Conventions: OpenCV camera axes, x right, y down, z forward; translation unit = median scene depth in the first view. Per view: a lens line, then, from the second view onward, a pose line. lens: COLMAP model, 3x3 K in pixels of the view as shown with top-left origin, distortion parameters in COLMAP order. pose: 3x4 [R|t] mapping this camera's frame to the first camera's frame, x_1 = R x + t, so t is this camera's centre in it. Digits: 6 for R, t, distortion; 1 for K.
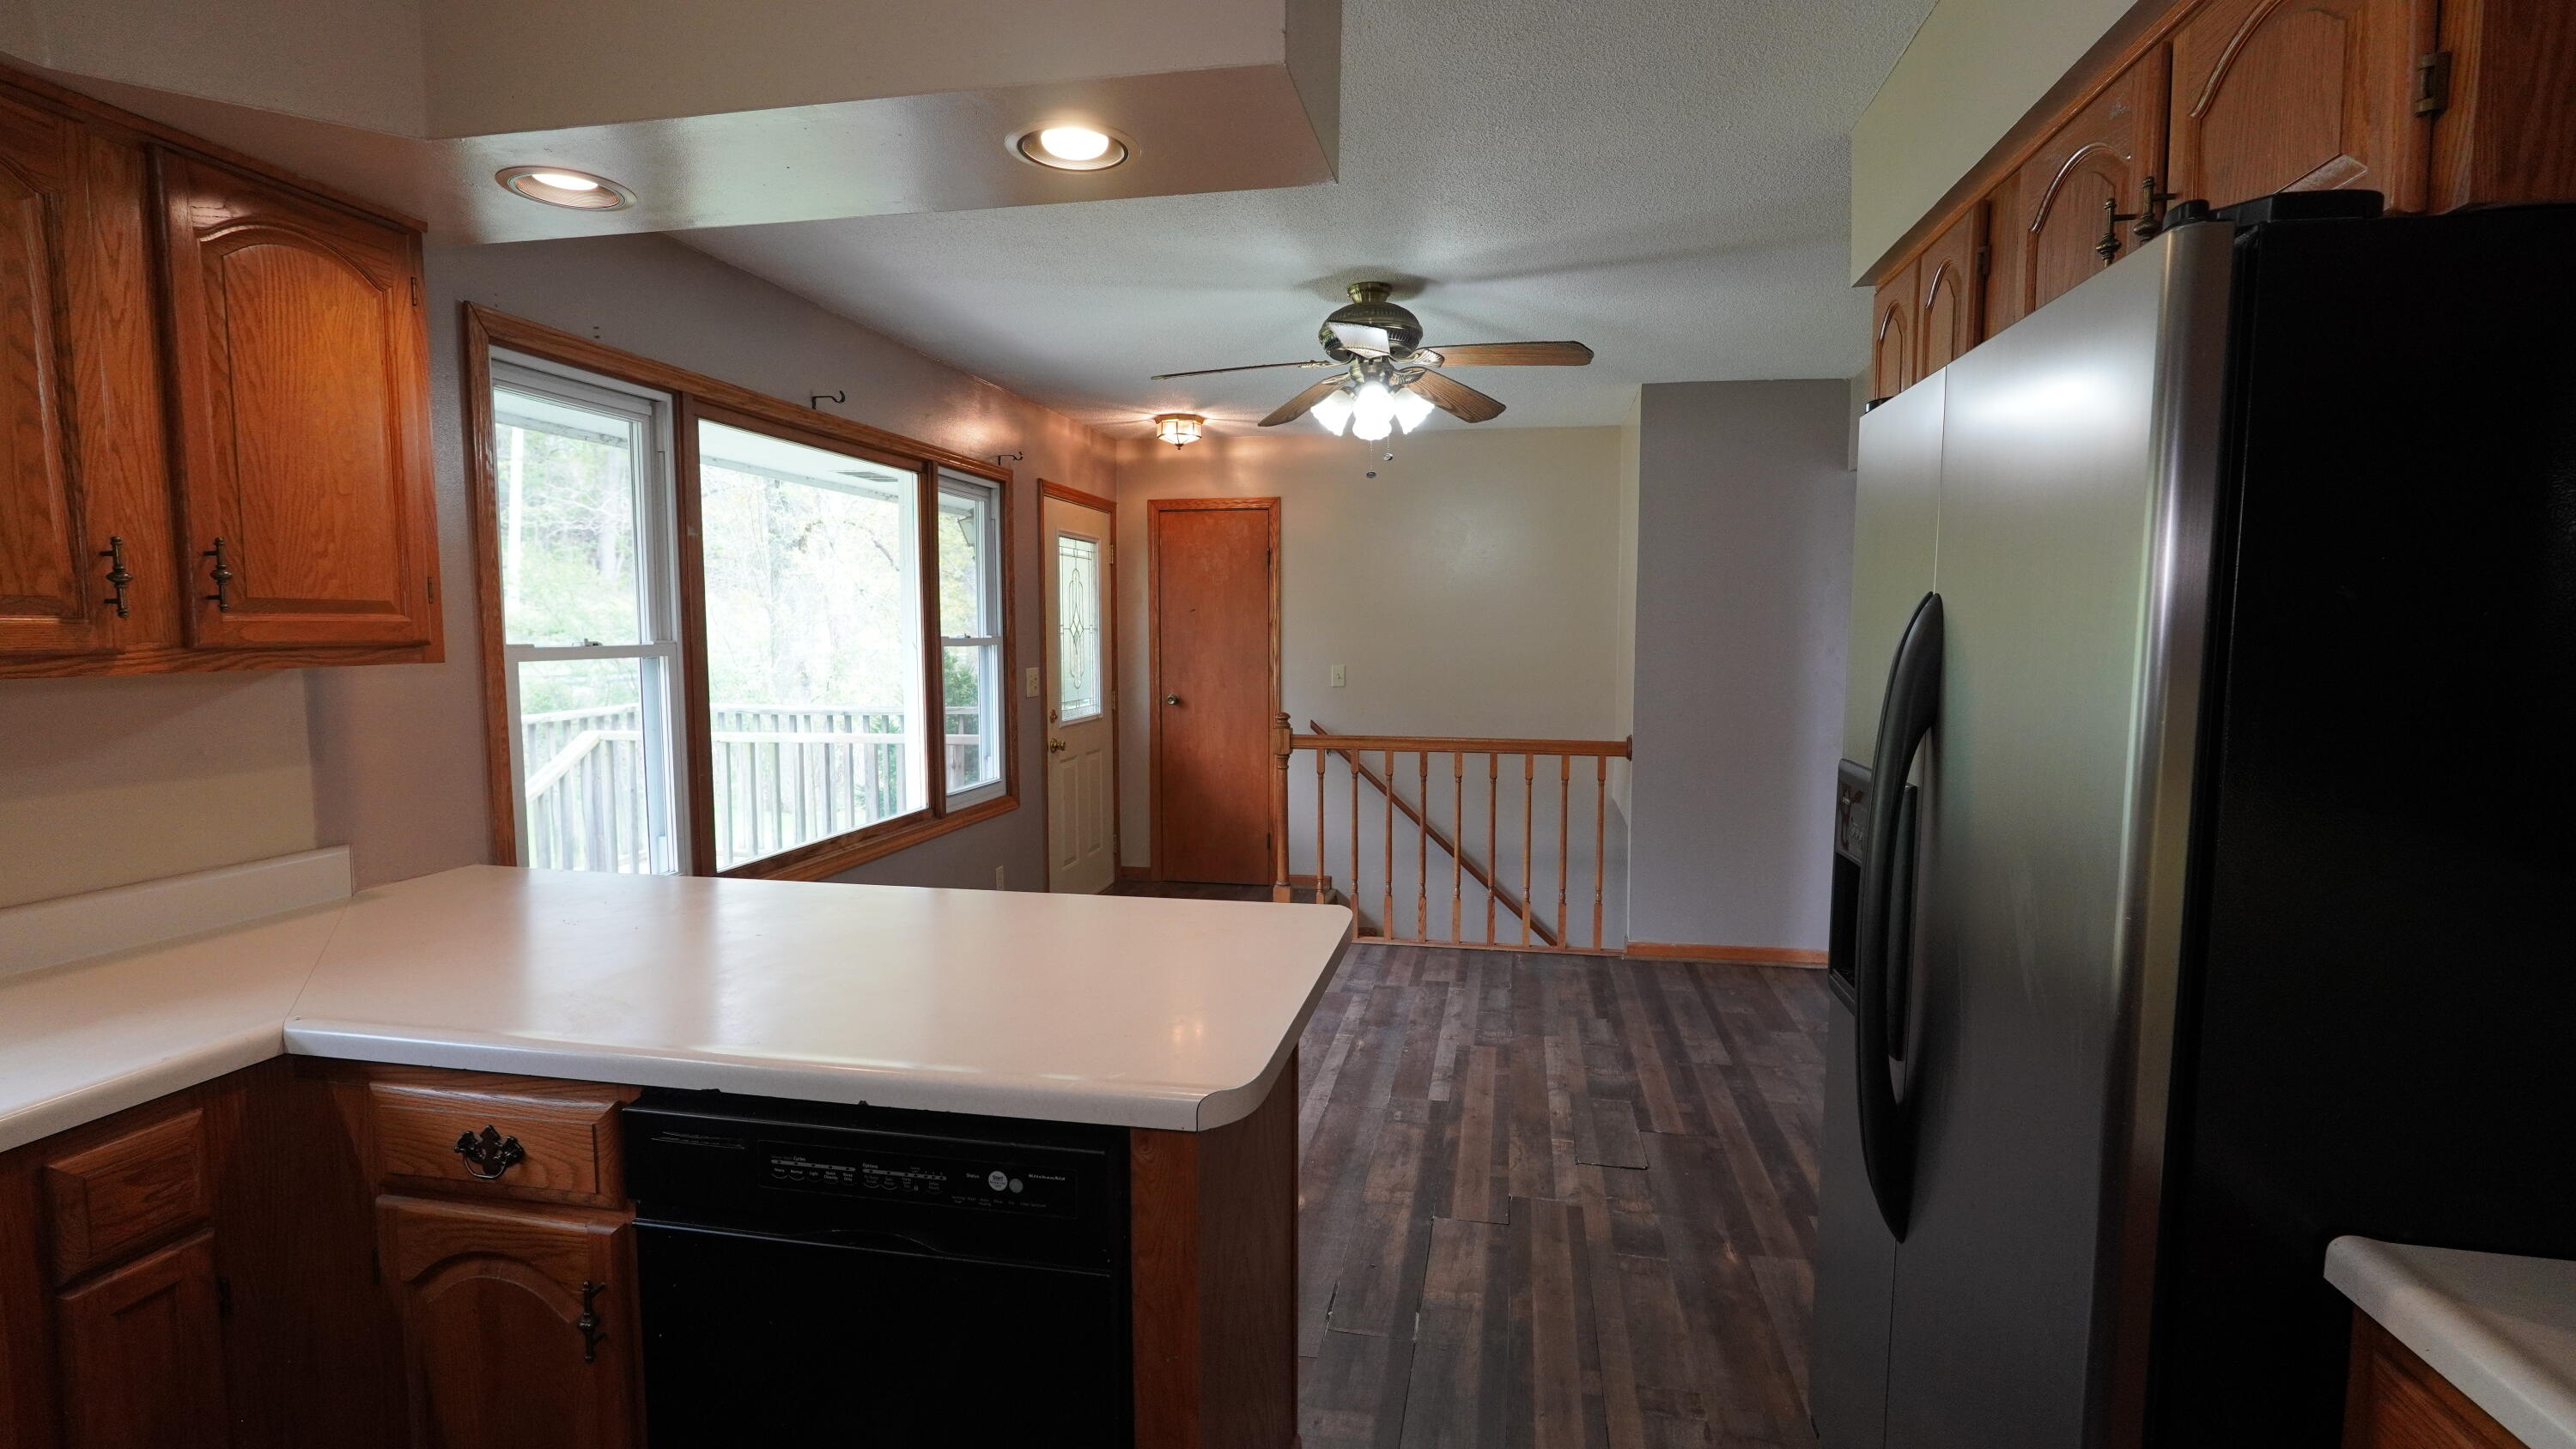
lens RADIAL K [[1196.1, 0, 1309.5], [0, 1196.1, 723.7], [0, 0, 1]] dist [-0.021772, 0.011302]
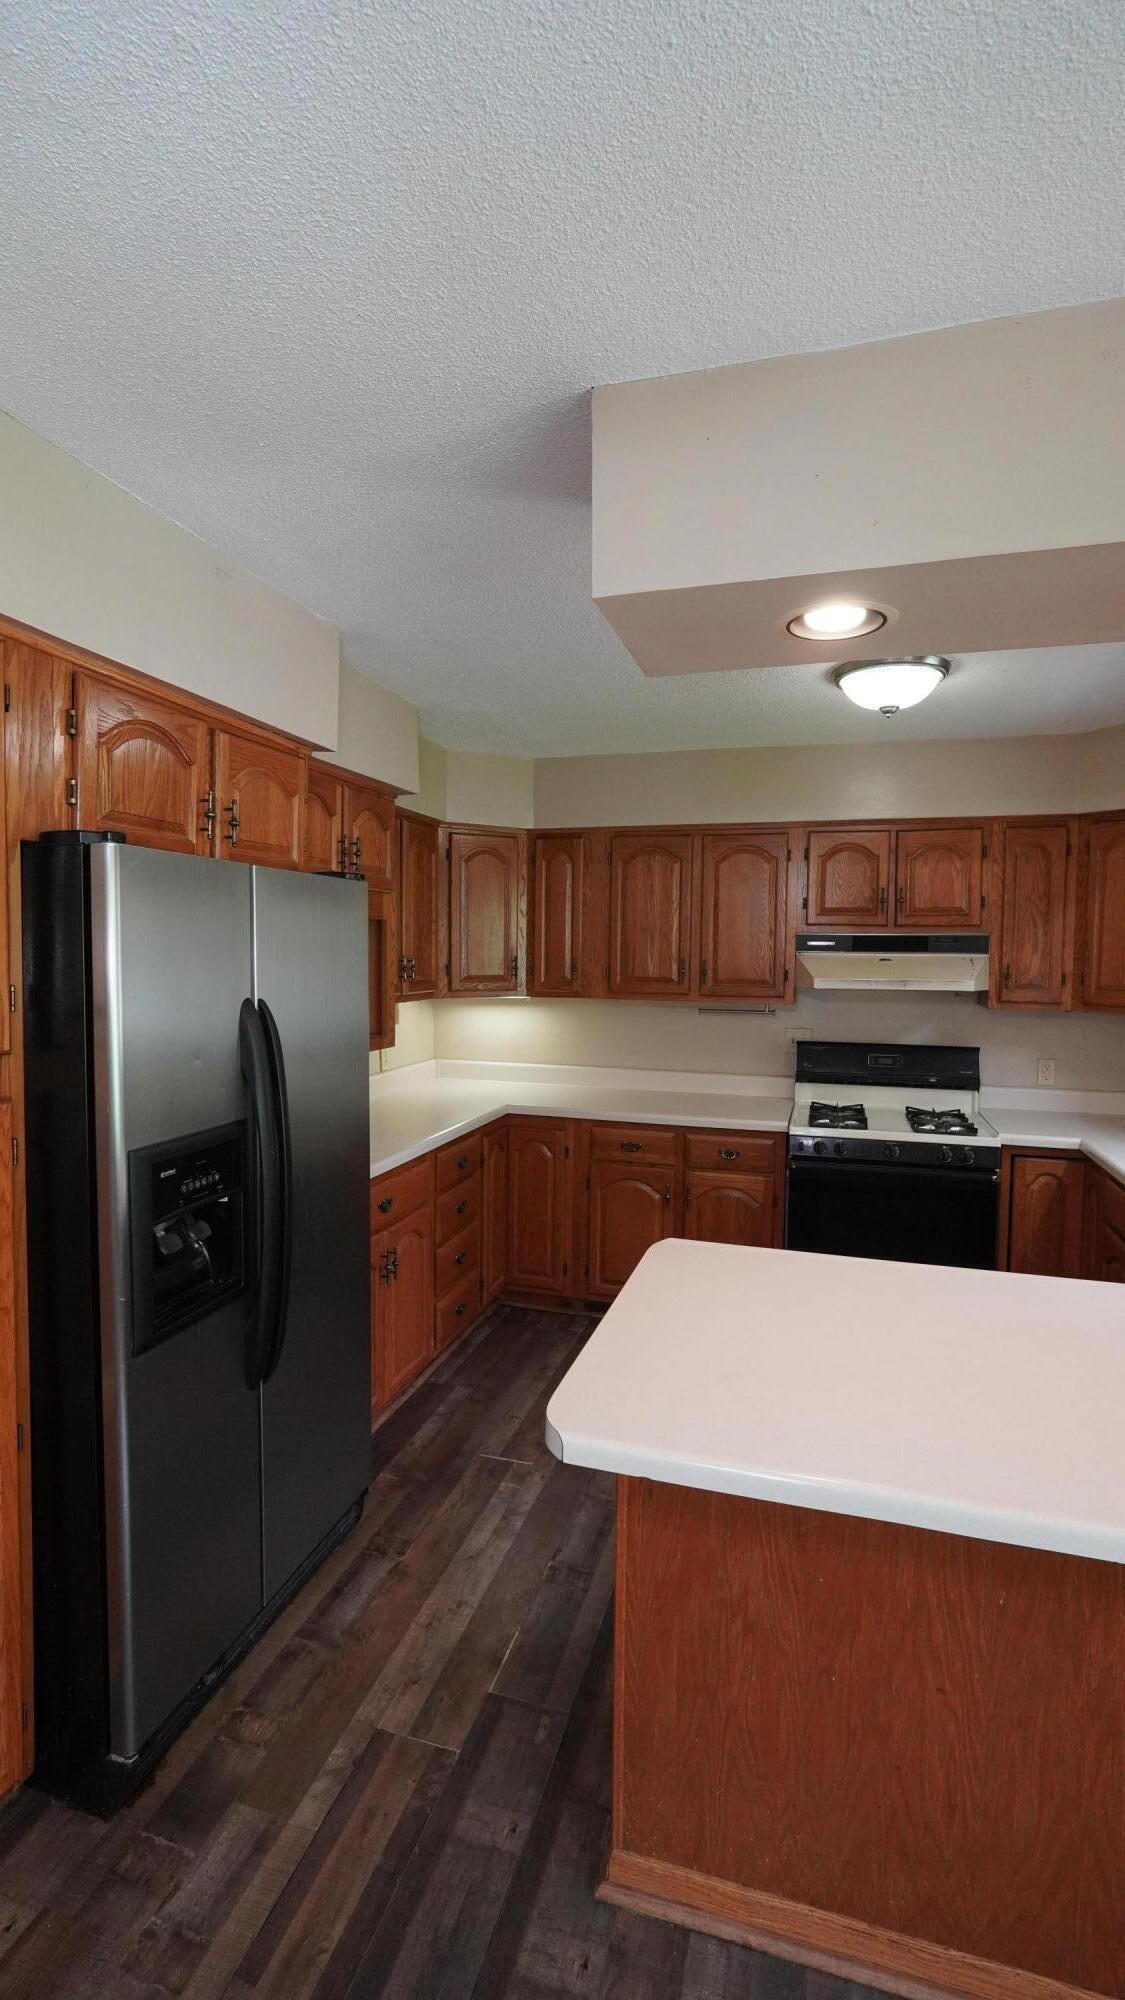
lens RADIAL K [[928.8, 0, 563.2], [0, 928.8, 997.0], [0, 0, 1]] dist [-0.021772, 0.011302]
pose [[-0.993739, -0.018770, 0.110141, -0.023248], [-0.004526, 0.991742, 0.128172, -0.118486], [-0.111637, 0.126871, -0.985617, 0.940164]]
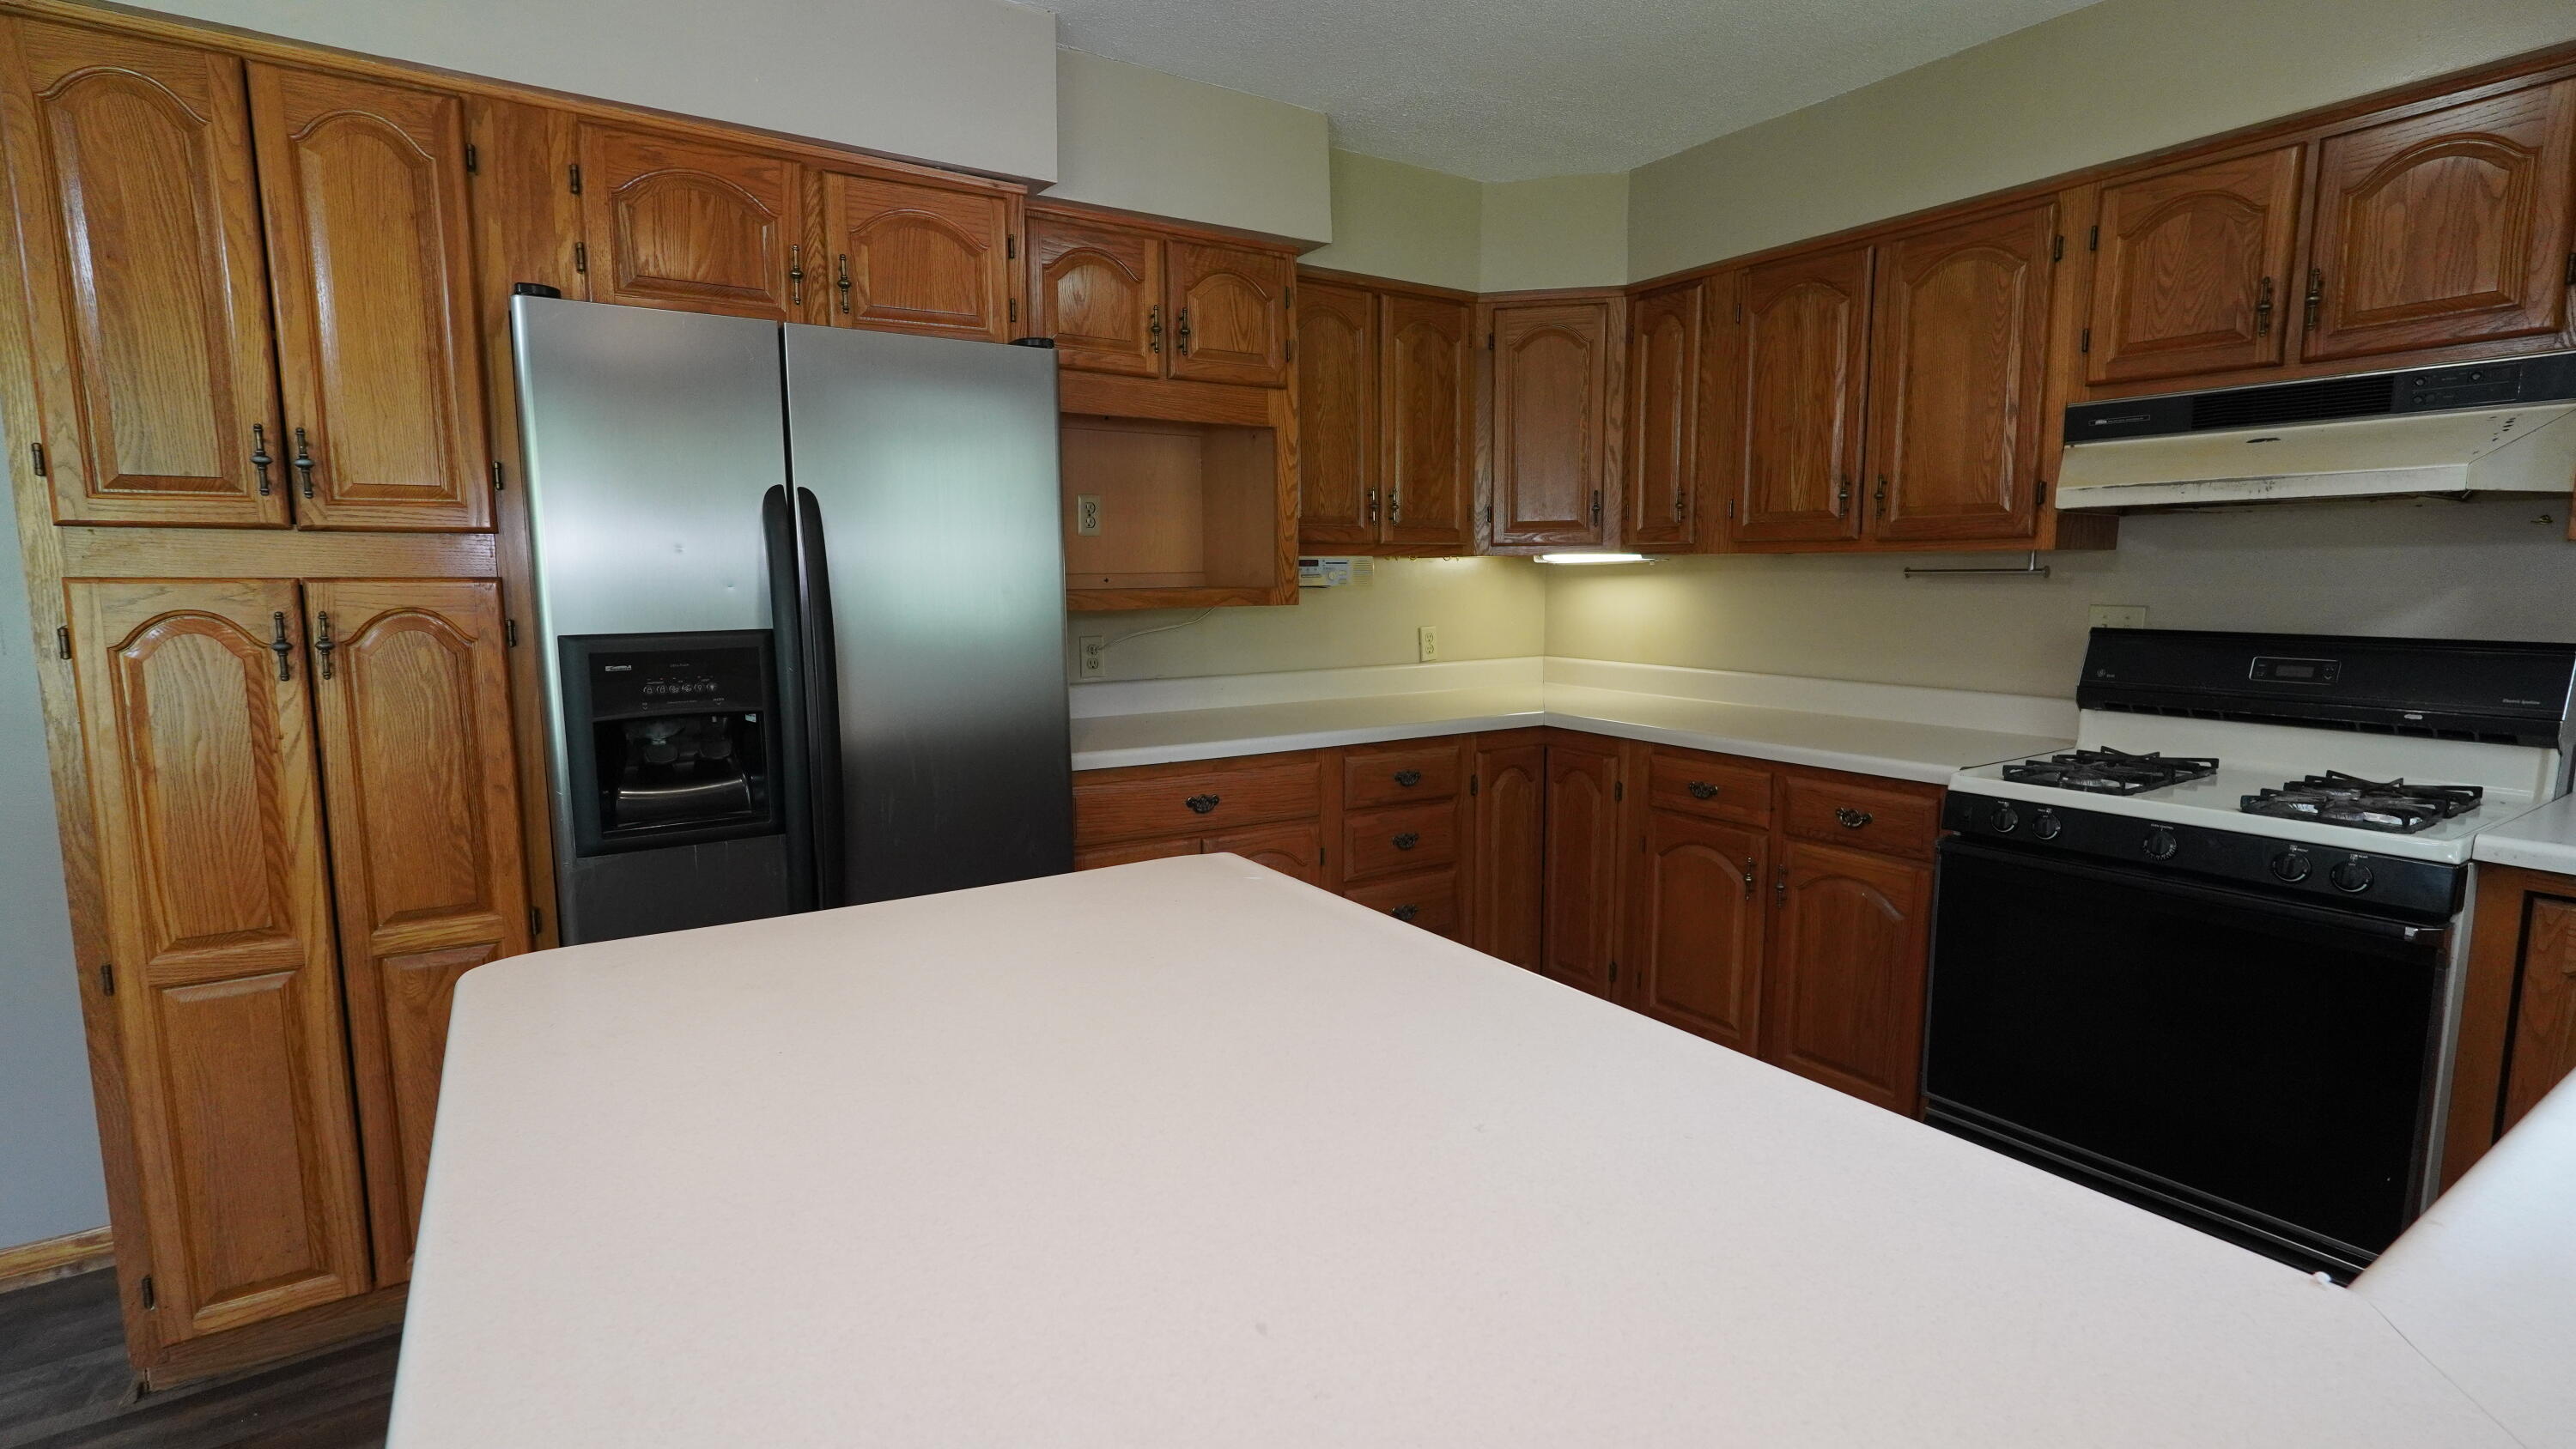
lens RADIAL K [[1196.1, 0, 1287.7], [0, 1196.1, 733.5], [0, 0, 1]] dist [-0.021772, 0.011302]
pose [[-0.683273, -0.097098, 0.723679, -0.390200], [0.059642, 0.980385, 0.187853, -0.022086], [-0.727723, 0.171517, -0.664079, 0.651472]]
